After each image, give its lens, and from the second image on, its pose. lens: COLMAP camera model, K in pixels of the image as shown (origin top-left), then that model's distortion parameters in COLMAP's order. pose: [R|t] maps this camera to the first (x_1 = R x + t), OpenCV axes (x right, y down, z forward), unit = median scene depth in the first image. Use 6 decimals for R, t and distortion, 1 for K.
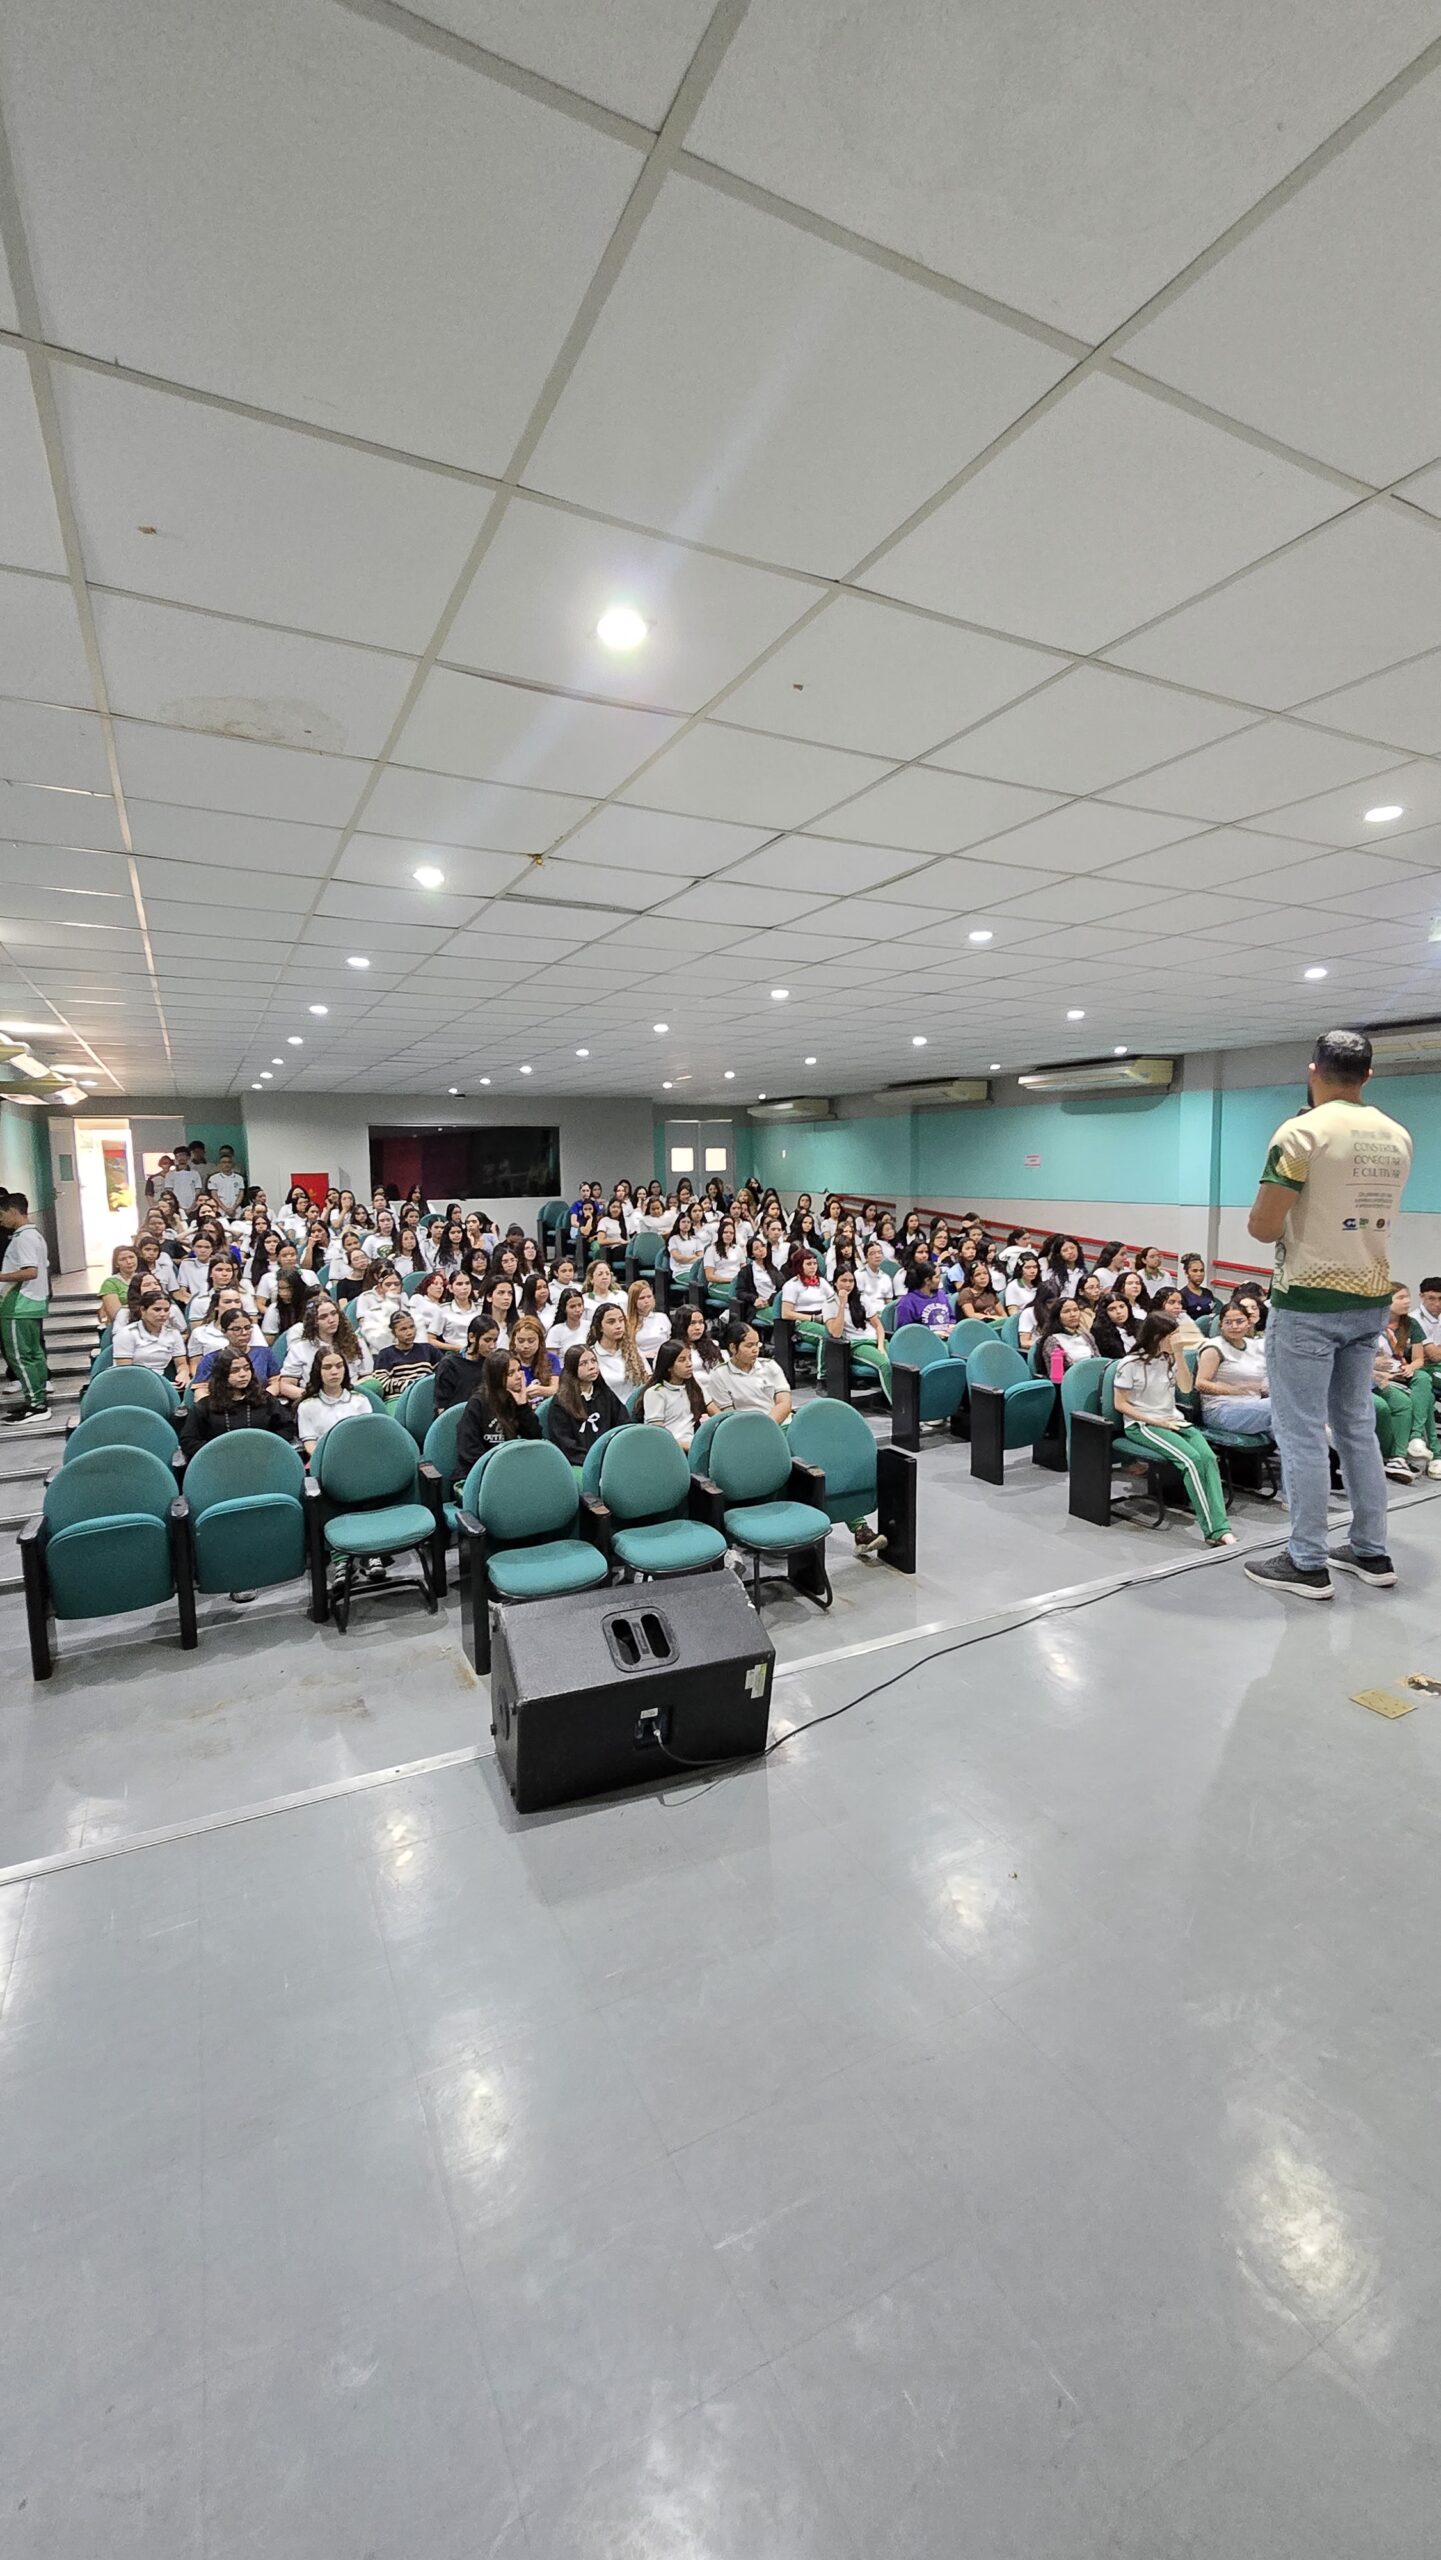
lens RADIAL K [[1068.4, 0, 719.3], [0, 1068.4, 1279.4], [0, 0, 1]] dist [0.008836, 0.000193]
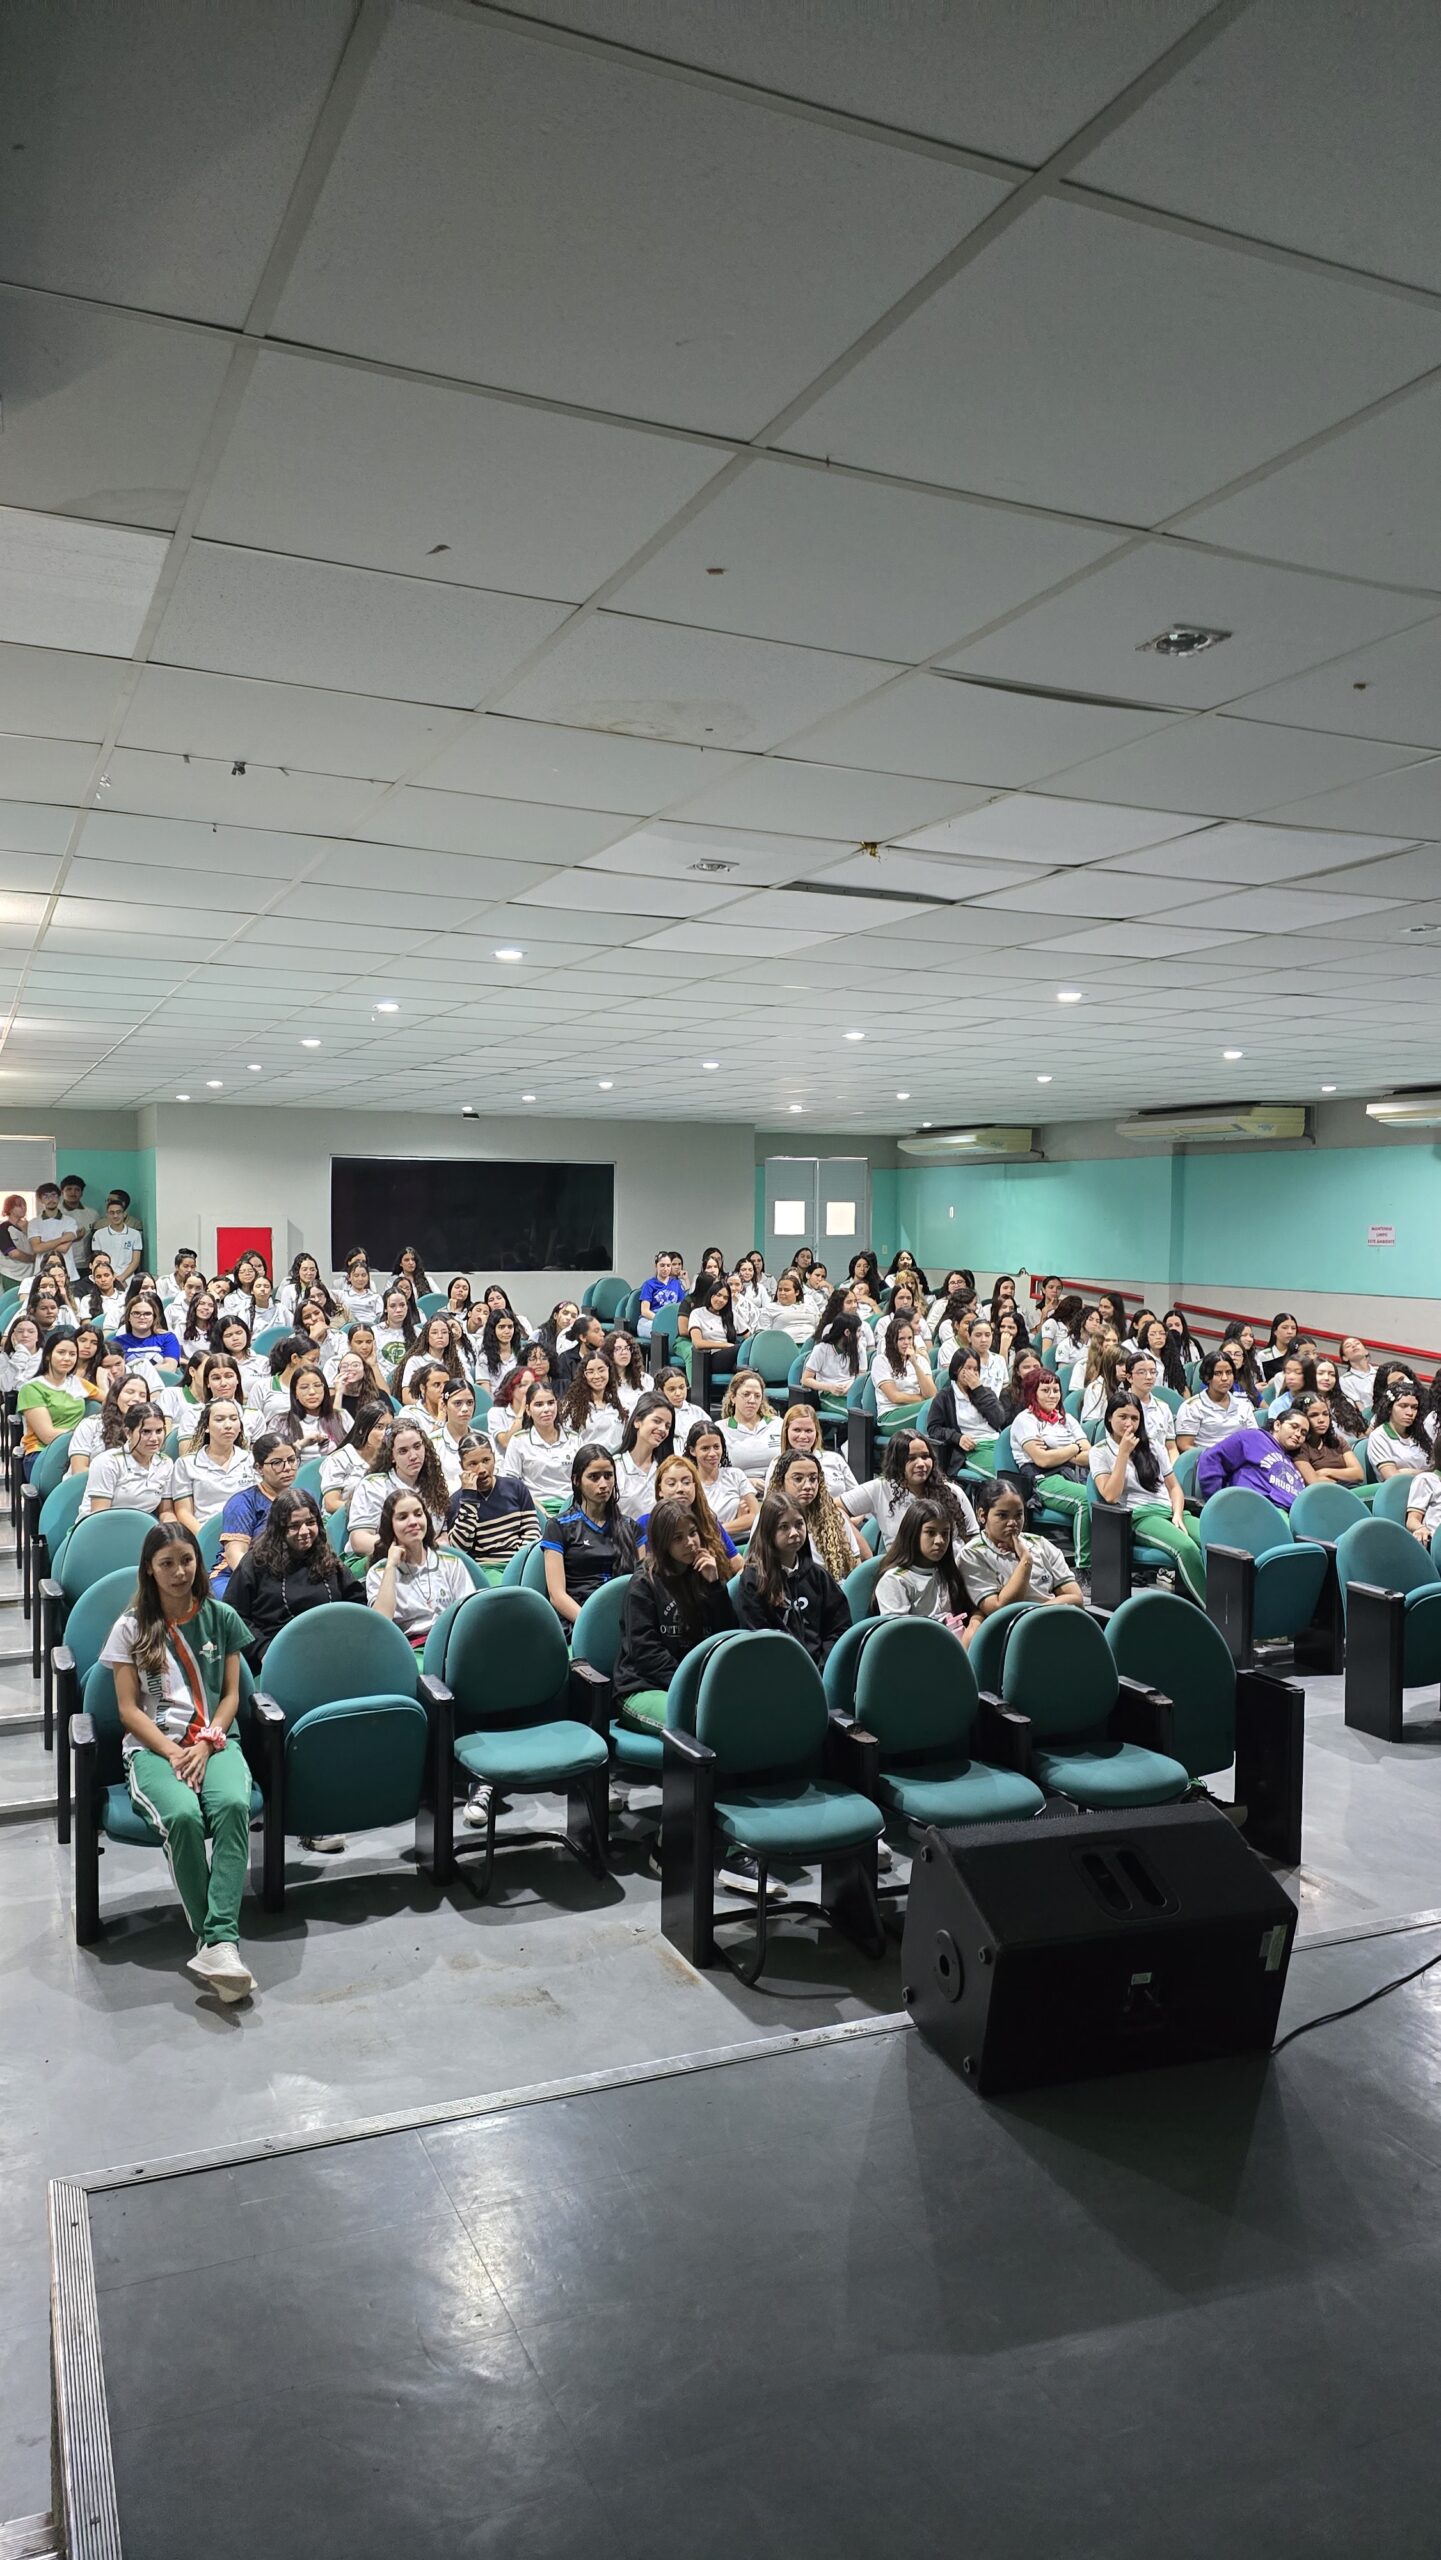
lens RADIAL K [[1696.9, 0, 703.5], [0, 1696.9, 1286.7], [0, 0, 1]] dist [0.080331, -0.075675]
pose [[0.997087, 0.026121, -0.071667, -0.099578], [-0.031021, 0.997194, -0.068137, 0.001128], [0.069686, 0.070162, 0.995099, -0.095183]]
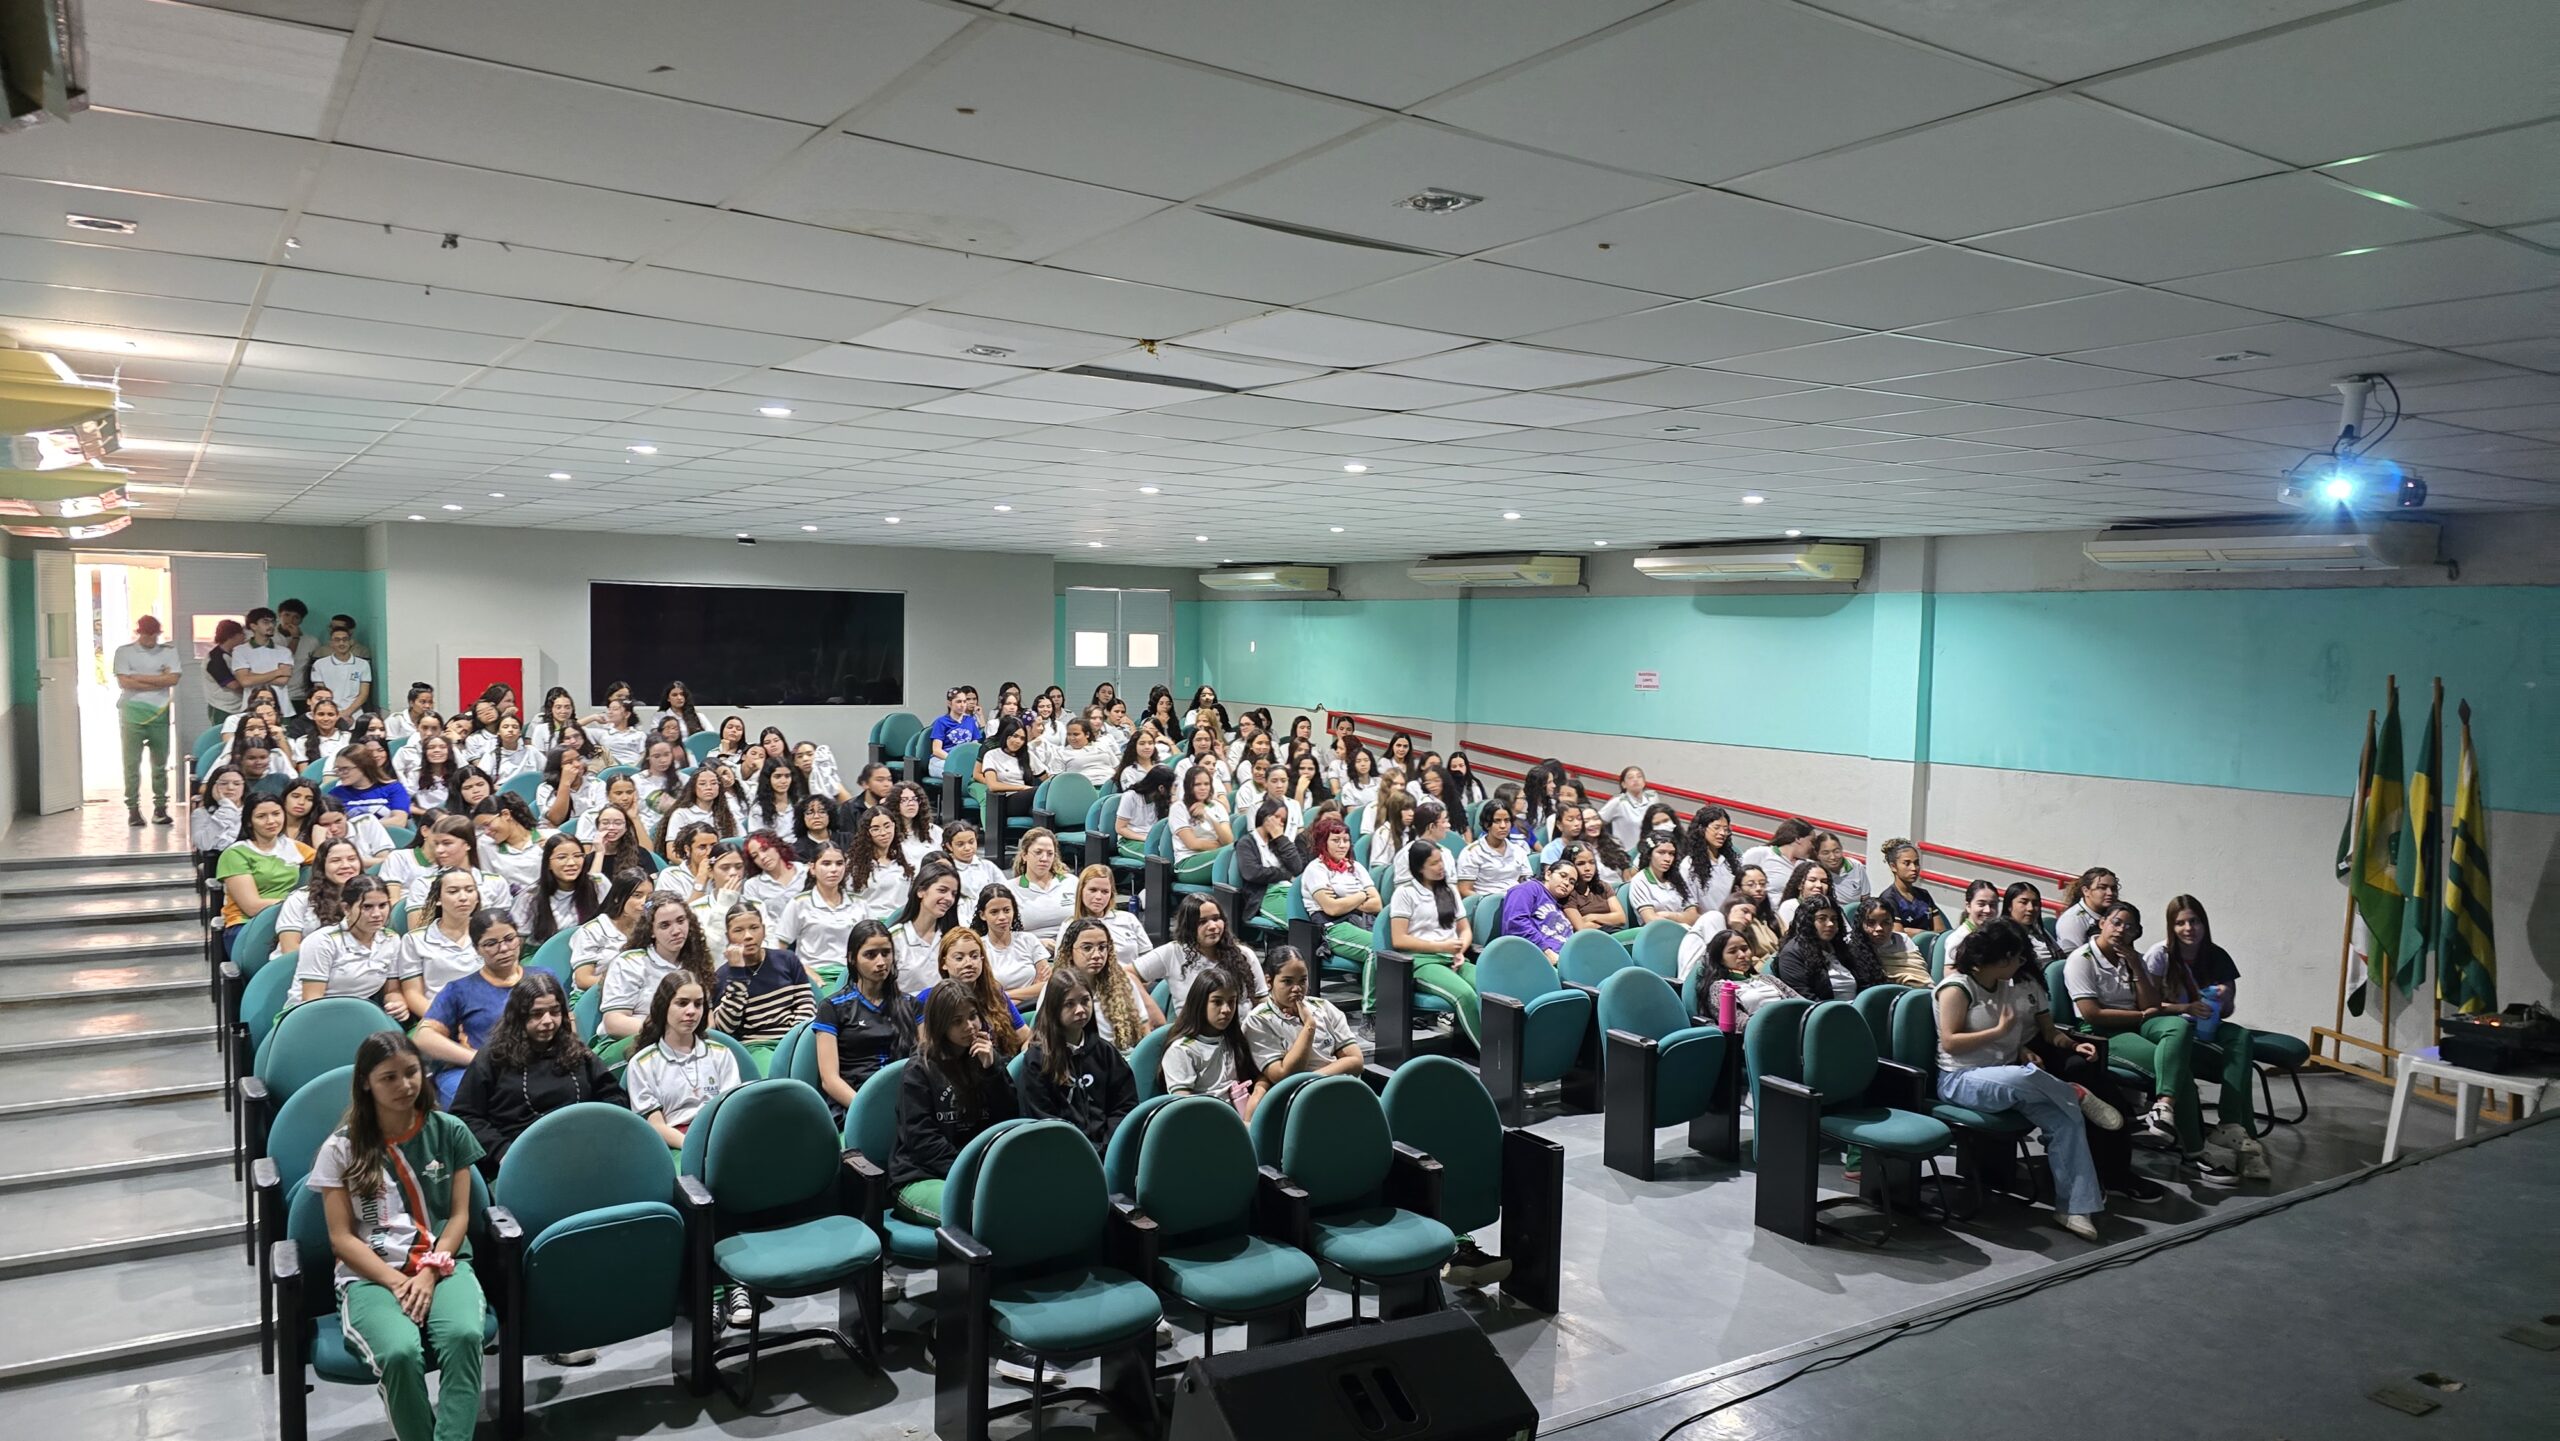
lens RADIAL K [[1696.9, 0, 1308.7], [0, 1696.9, 754.1], [0, 0, 1]] dist [0.080331, -0.075675]
pose [[0.993884, 0.028103, 0.106795, -0.091652], [-0.022931, 0.998518, -0.049351, -0.026233], [-0.108024, 0.046600, 0.993055, -0.094418]]
